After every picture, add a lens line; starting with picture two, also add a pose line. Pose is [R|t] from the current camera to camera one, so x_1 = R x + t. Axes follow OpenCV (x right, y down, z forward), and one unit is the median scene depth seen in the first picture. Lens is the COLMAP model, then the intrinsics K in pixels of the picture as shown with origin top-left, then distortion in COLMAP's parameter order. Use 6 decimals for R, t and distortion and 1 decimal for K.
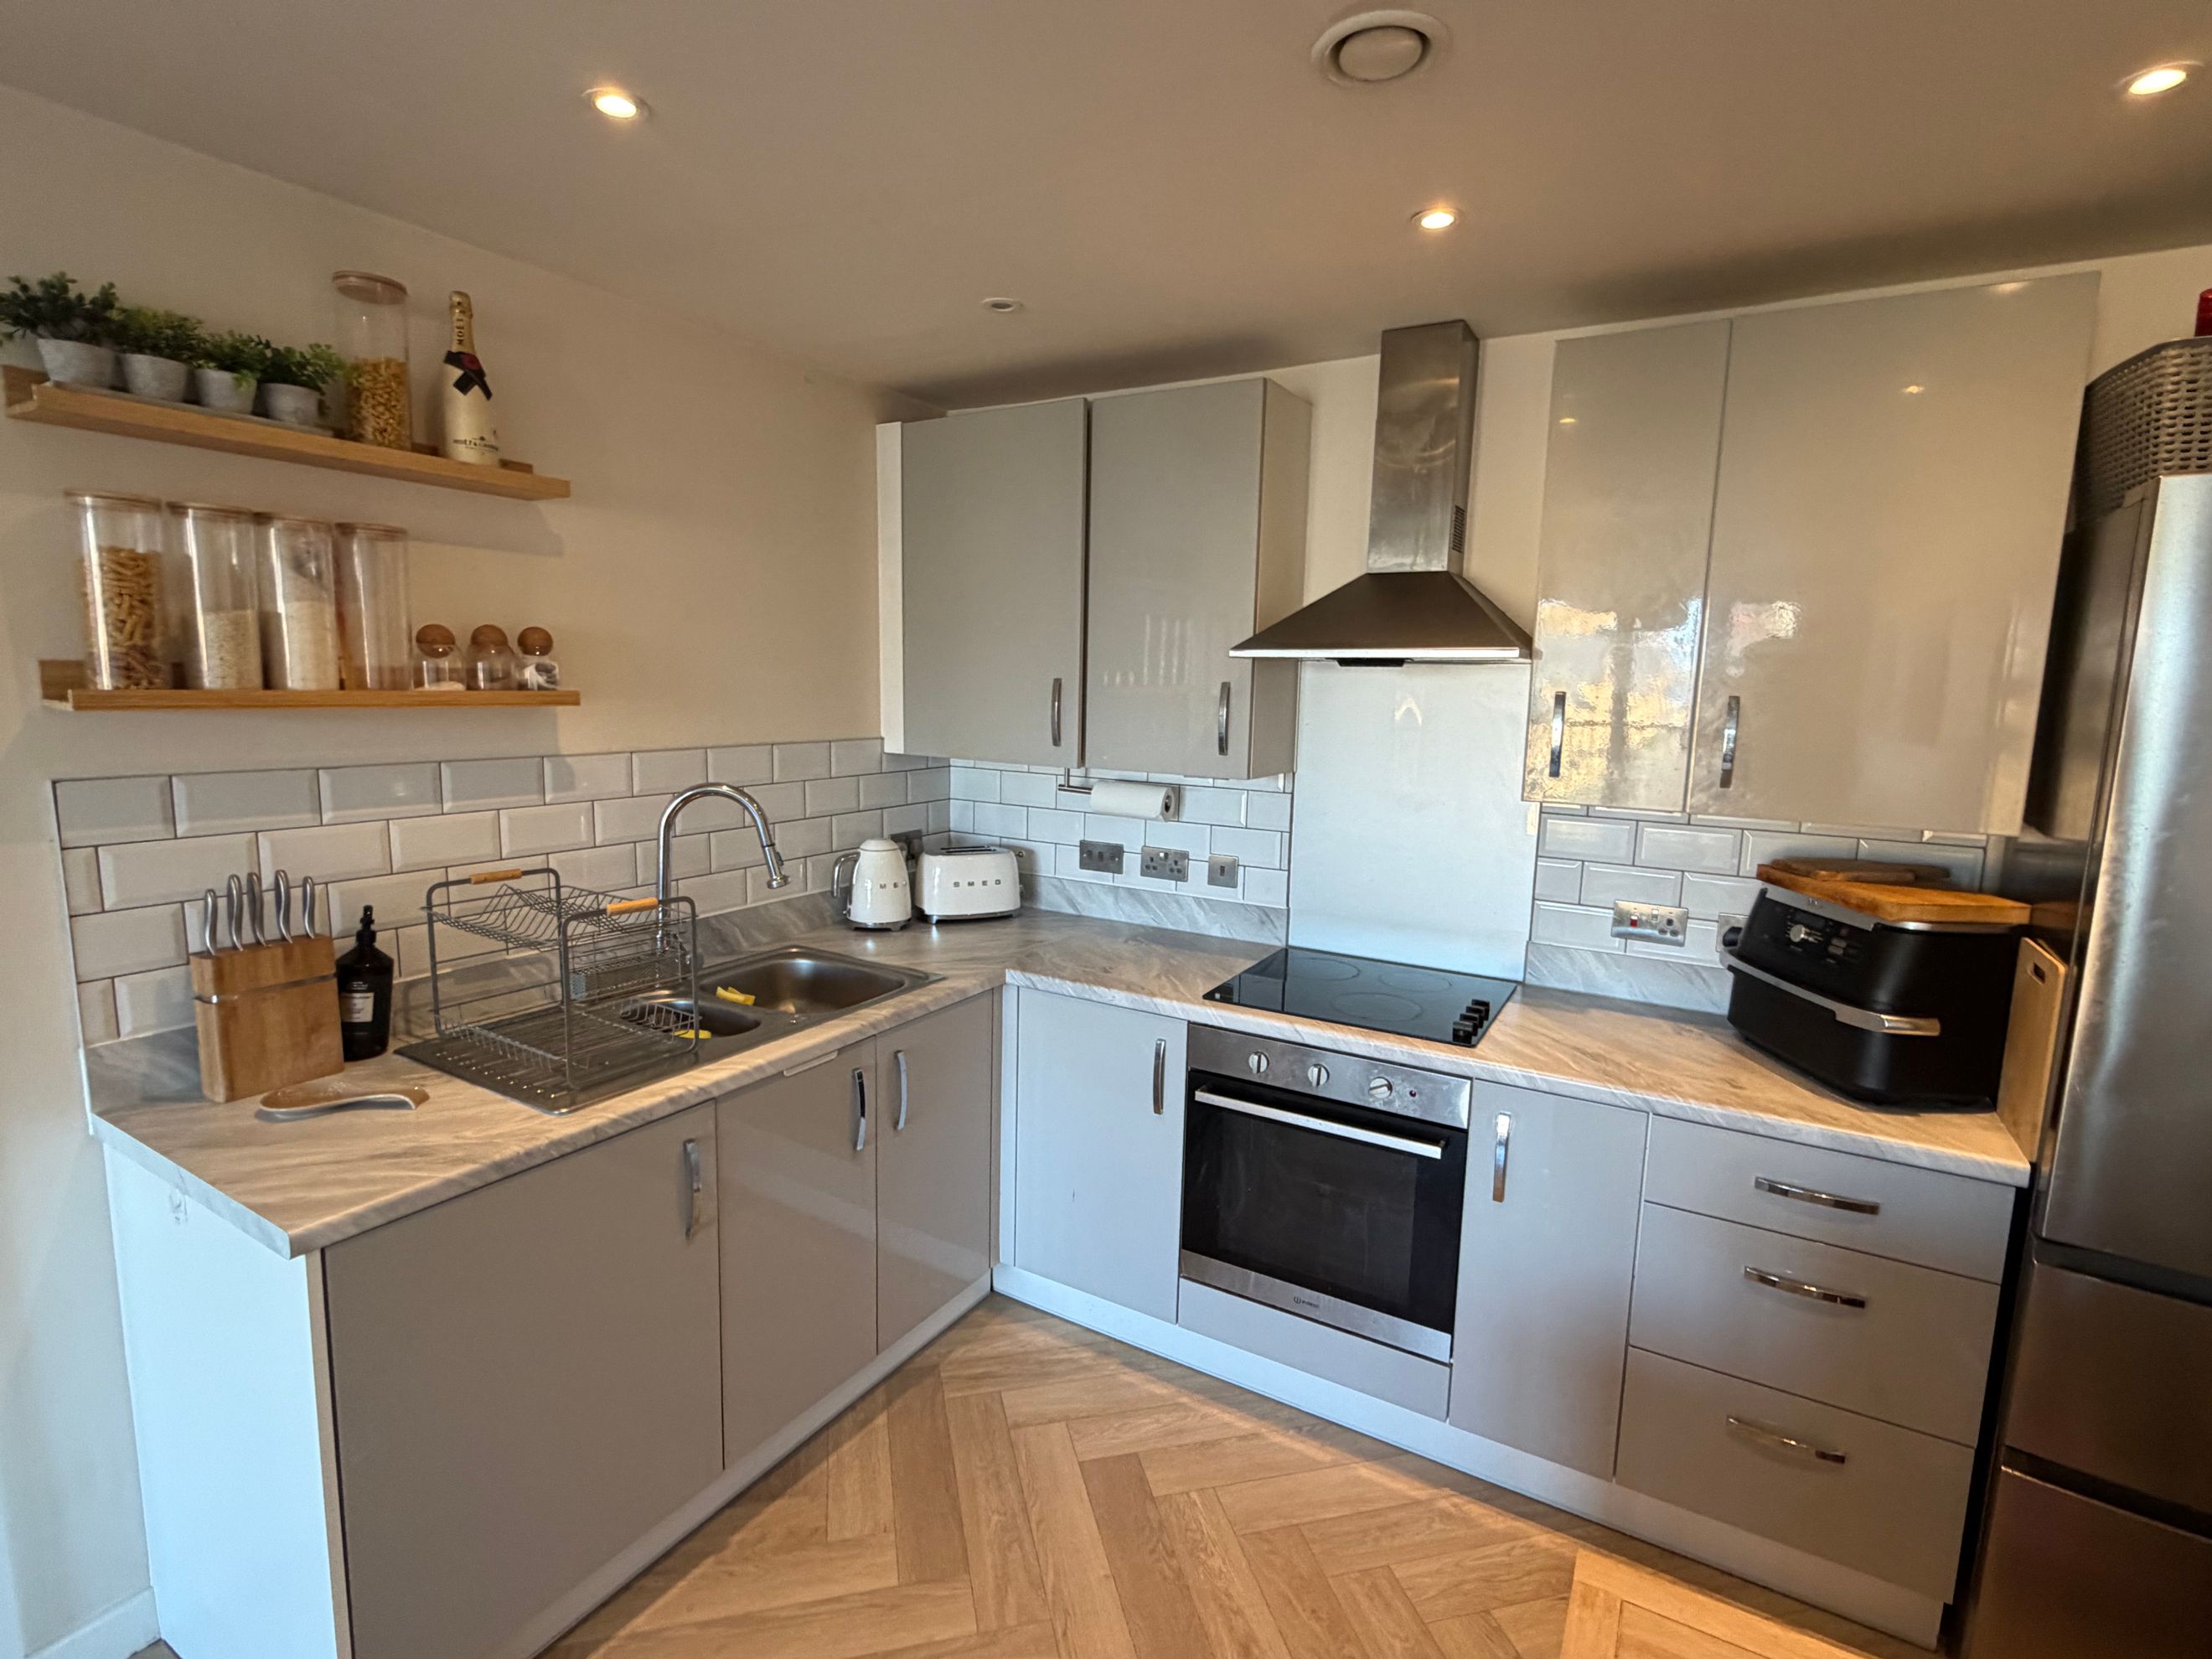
lens RADIAL K [[1074.6, 0, 1094.2], [0, 1074.6, 830.2], [0, 0, 1]] dist [-0.003486, -0.001645]
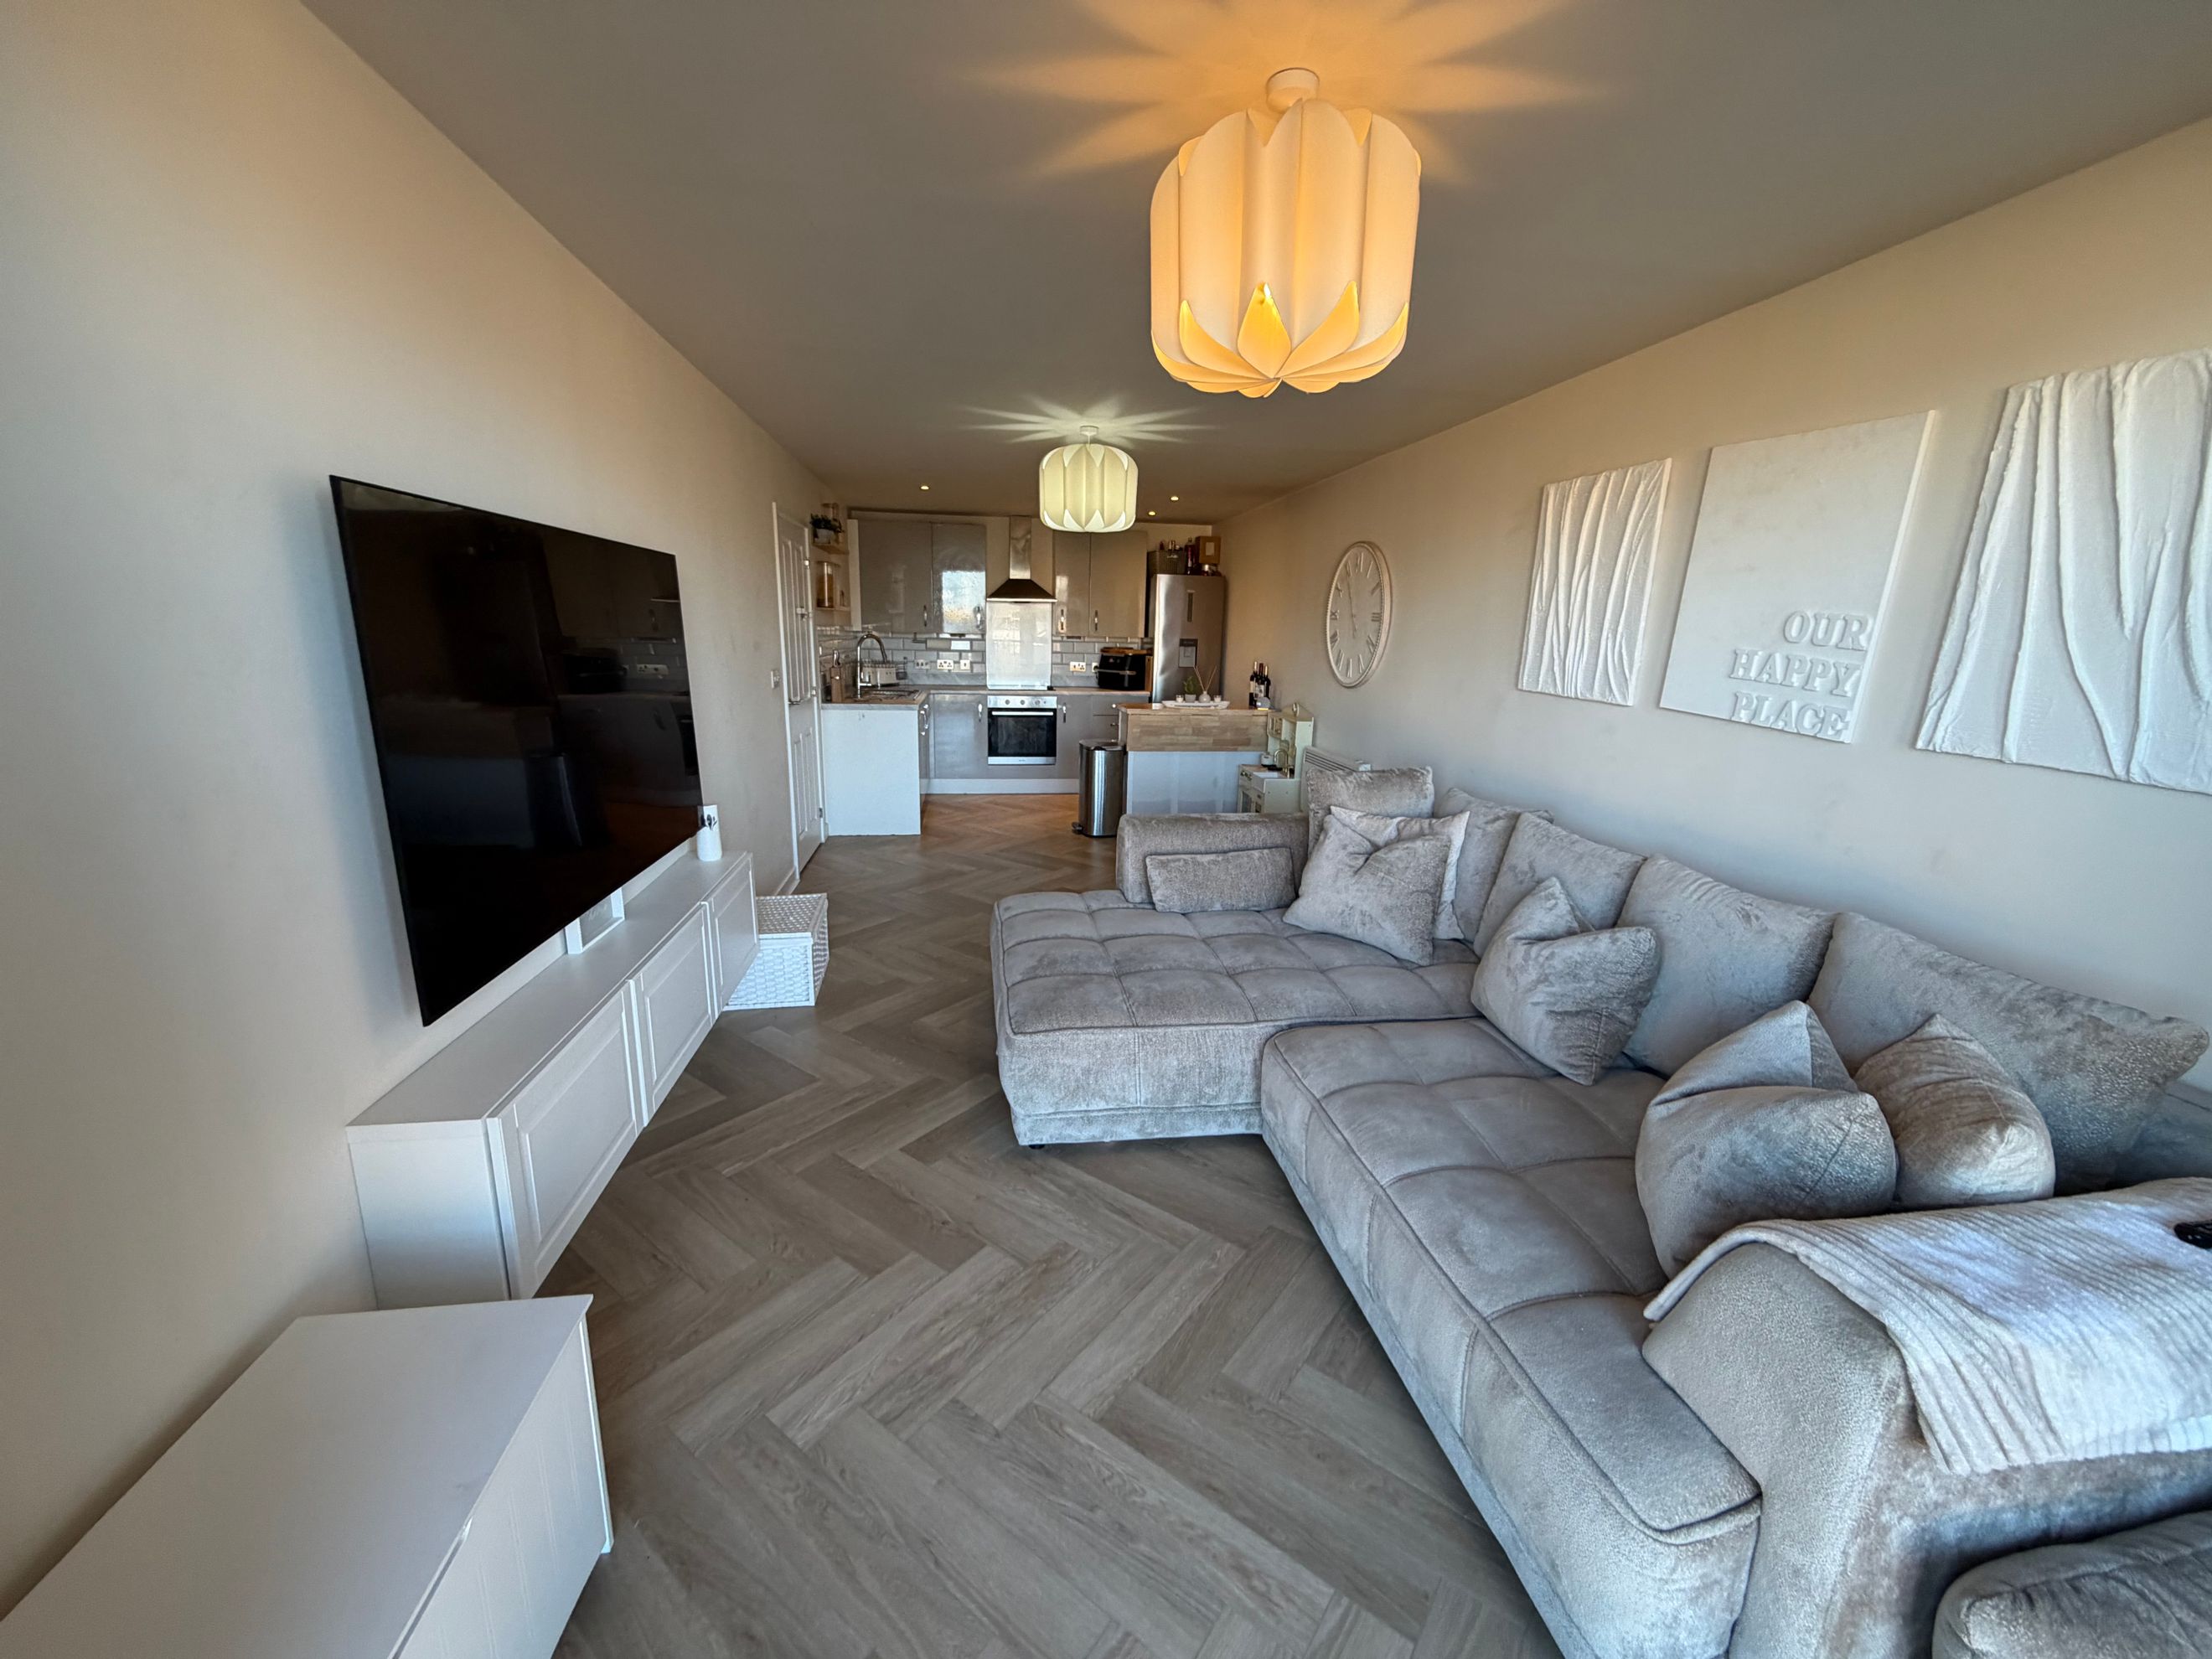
lens RADIAL K [[882.8, 0, 1099.8], [0, 882.8, 825.5], [0, 0, 1]] dist [0.001535, 0.000716]
pose [[0.783547, -0.147640, 0.603537, -1.699583], [0.088621, 0.987983, 0.126632, 0.293043], [-0.614980, -0.045736, 0.787215, -1.915609]]
